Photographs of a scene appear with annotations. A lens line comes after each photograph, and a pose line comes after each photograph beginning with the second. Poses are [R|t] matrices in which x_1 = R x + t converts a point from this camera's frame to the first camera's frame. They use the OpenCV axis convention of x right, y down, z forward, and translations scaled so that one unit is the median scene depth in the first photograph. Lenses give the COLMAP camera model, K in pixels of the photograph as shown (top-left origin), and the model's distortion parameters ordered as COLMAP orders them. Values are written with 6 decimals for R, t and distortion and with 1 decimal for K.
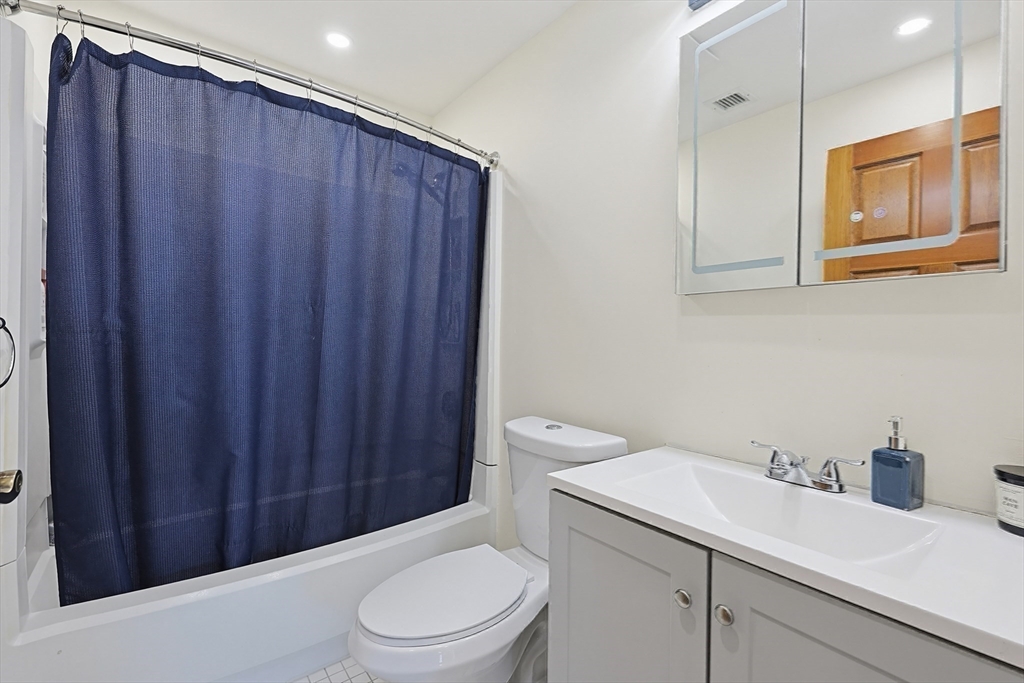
lens RADIAL K [[436.9, 0, 519.3], [0, 436.9, 336.9], [0, 0, 1]] dist [-0.002814, -0.000026]
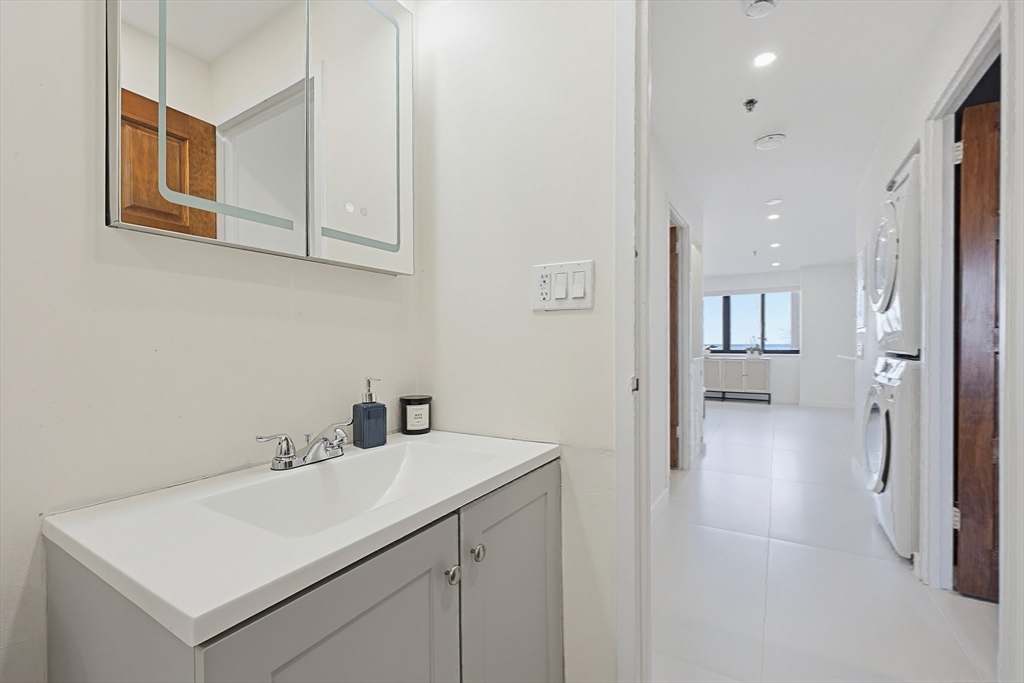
lens RADIAL K [[436.9, 0, 519.3], [0, 436.9, 336.9], [0, 0, 1]] dist [-0.002814, -0.000026]
pose [[-0.336895, 0.006184, 0.941522, -0.440186], [0.005091, 0.999976, -0.004746, 0.068845], [-0.941528, 0.003194, -0.336918, 0.927029]]
